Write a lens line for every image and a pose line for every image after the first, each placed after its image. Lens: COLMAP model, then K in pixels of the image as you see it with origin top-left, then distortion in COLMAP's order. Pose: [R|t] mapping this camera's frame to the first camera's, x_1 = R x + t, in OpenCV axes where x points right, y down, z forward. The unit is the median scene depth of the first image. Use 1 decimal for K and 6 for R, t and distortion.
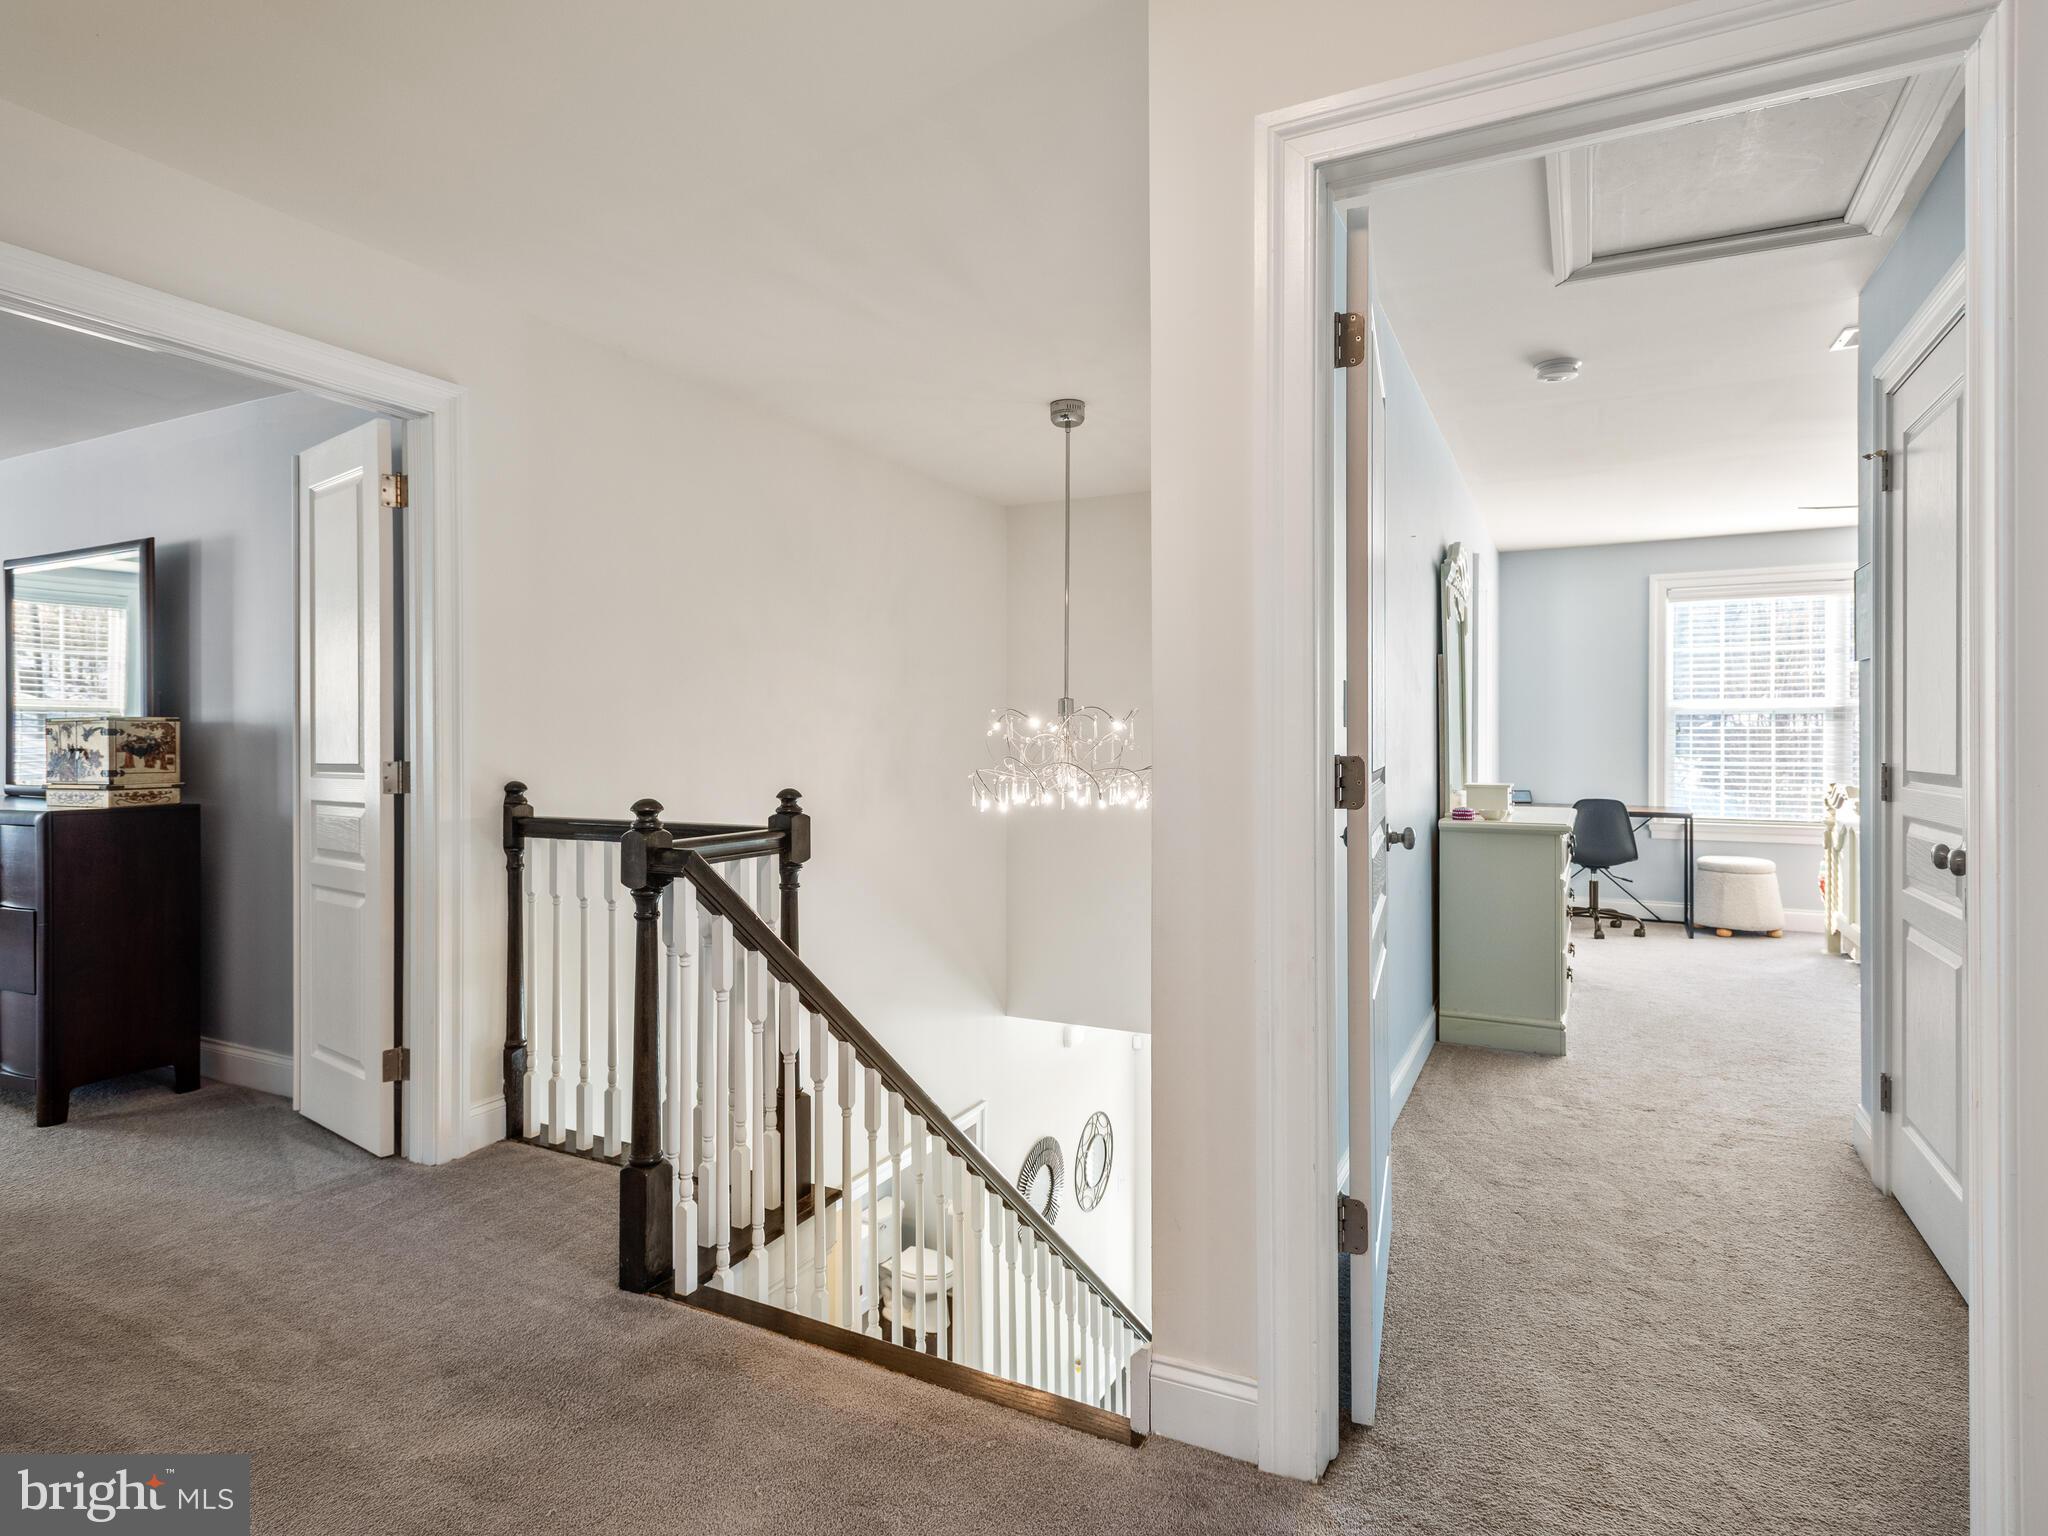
lens RADIAL K [[1102.6, 0, 1029.3], [0, 1102.6, 747.0], [0, 0, 1]] dist [0.019573, -0.002904]
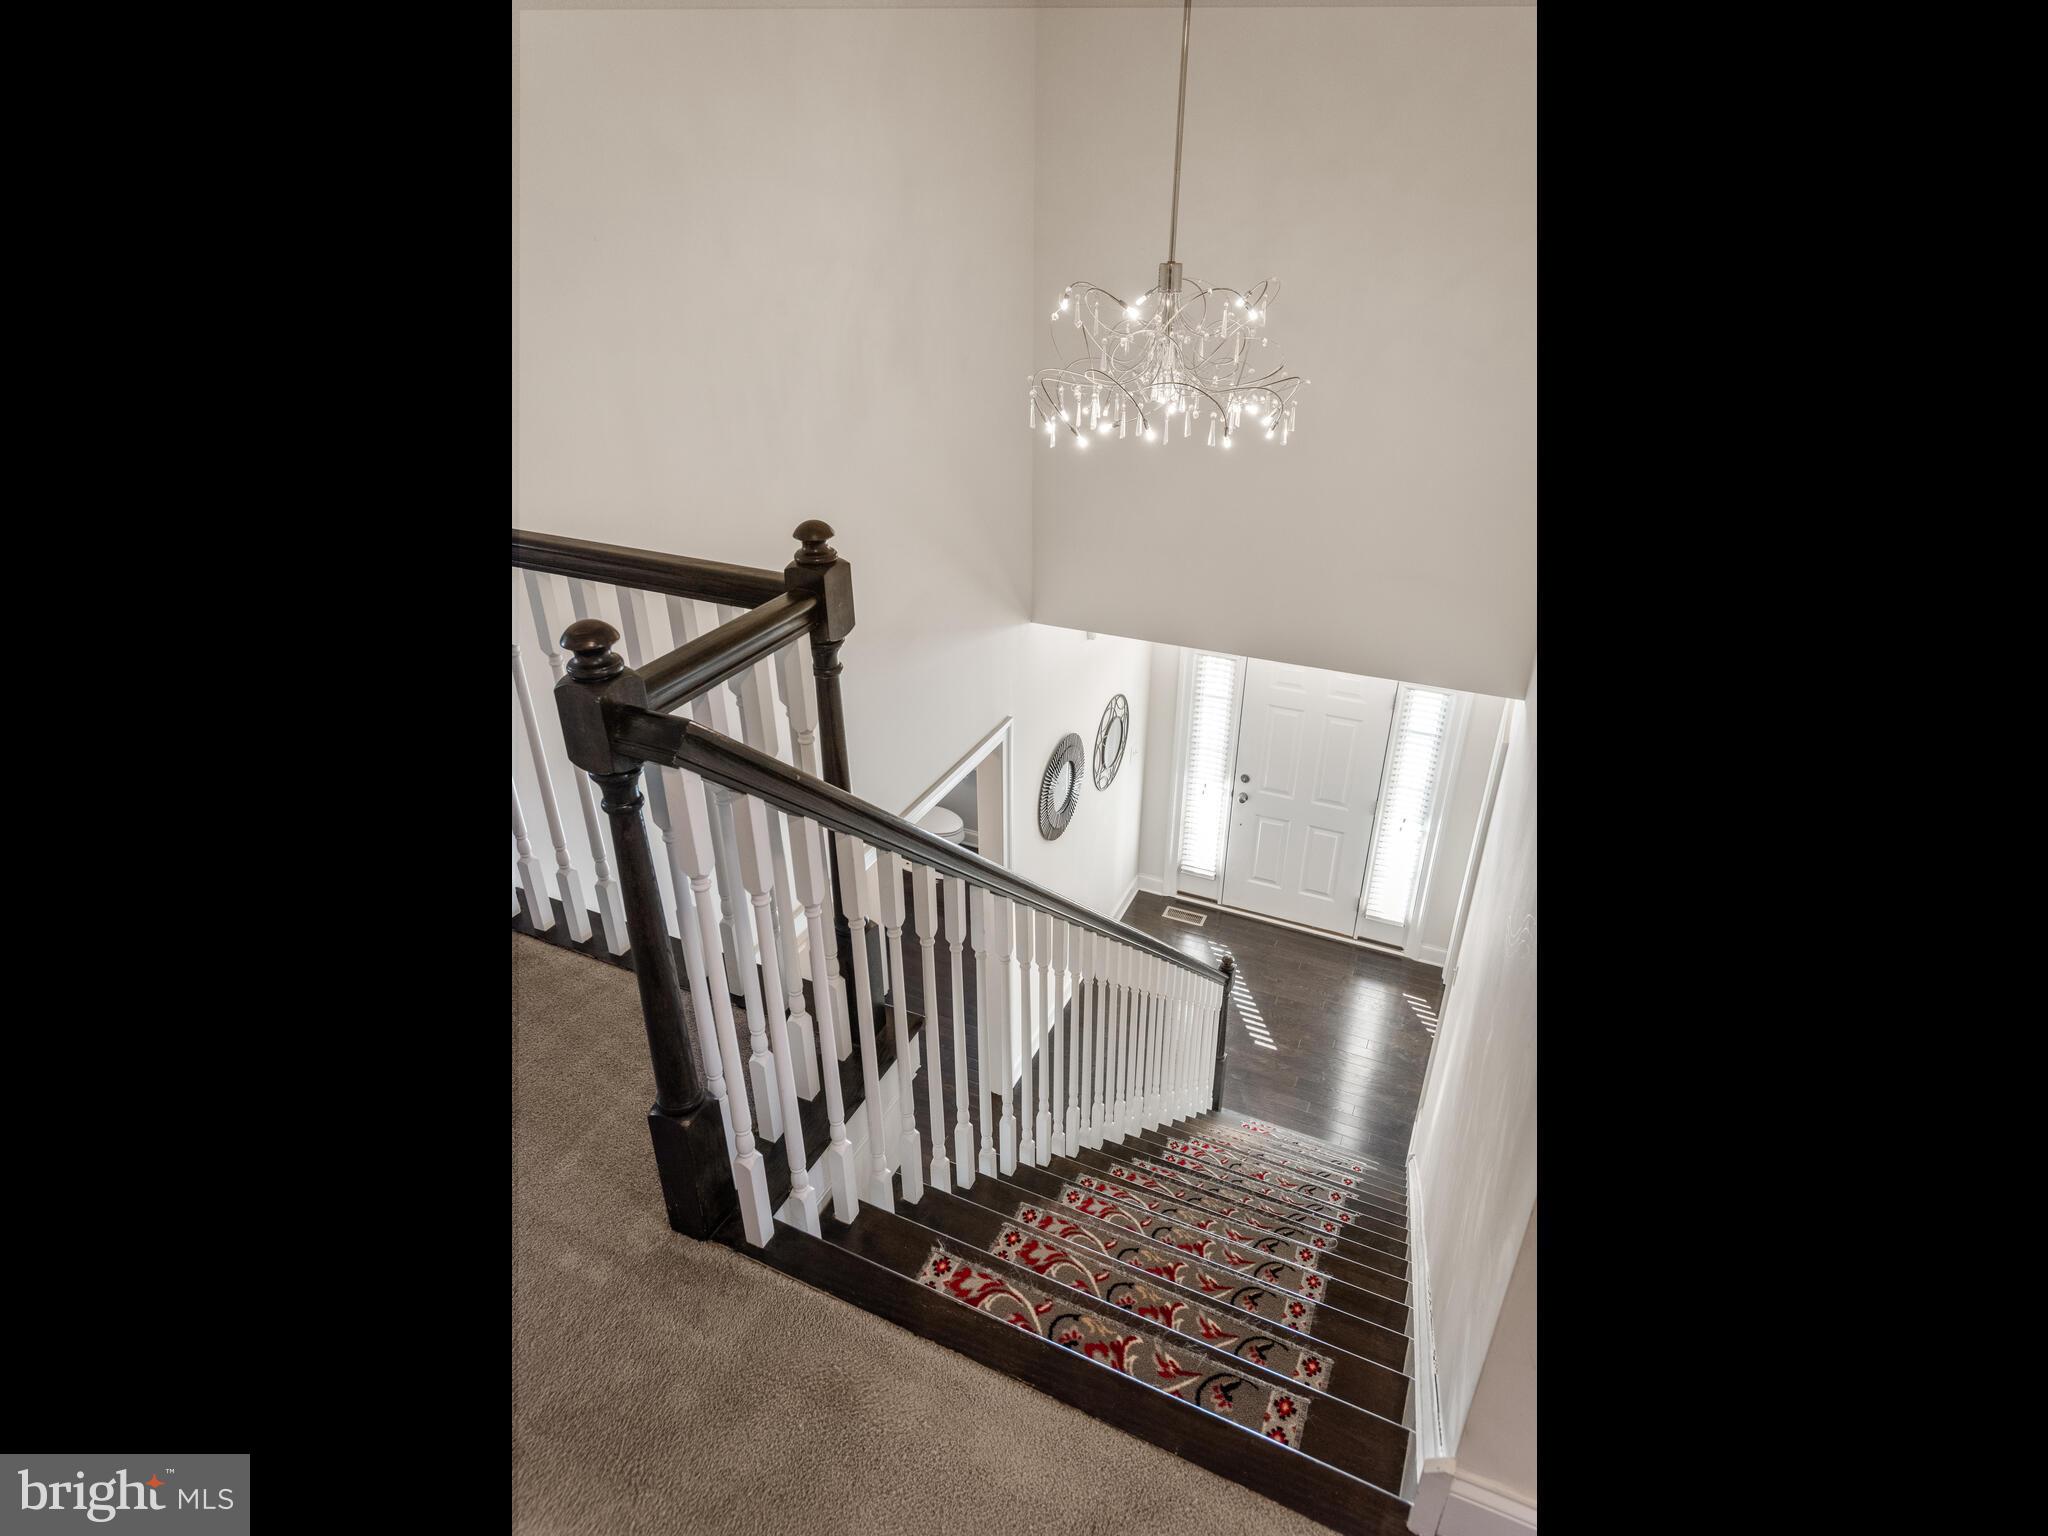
lens RADIAL K [[1087.4, 0, 1023.1], [0, 1087.4, 768.3], [0, 0, 1]] dist [0.011549, -0.000555]
pose [[0.999324, -0.016984, 0.032619, -0.123868], [-0.000279, 0.883452, 0.468521, -0.122900], [-0.036775, -0.468213, 0.882850, 0.403398]]
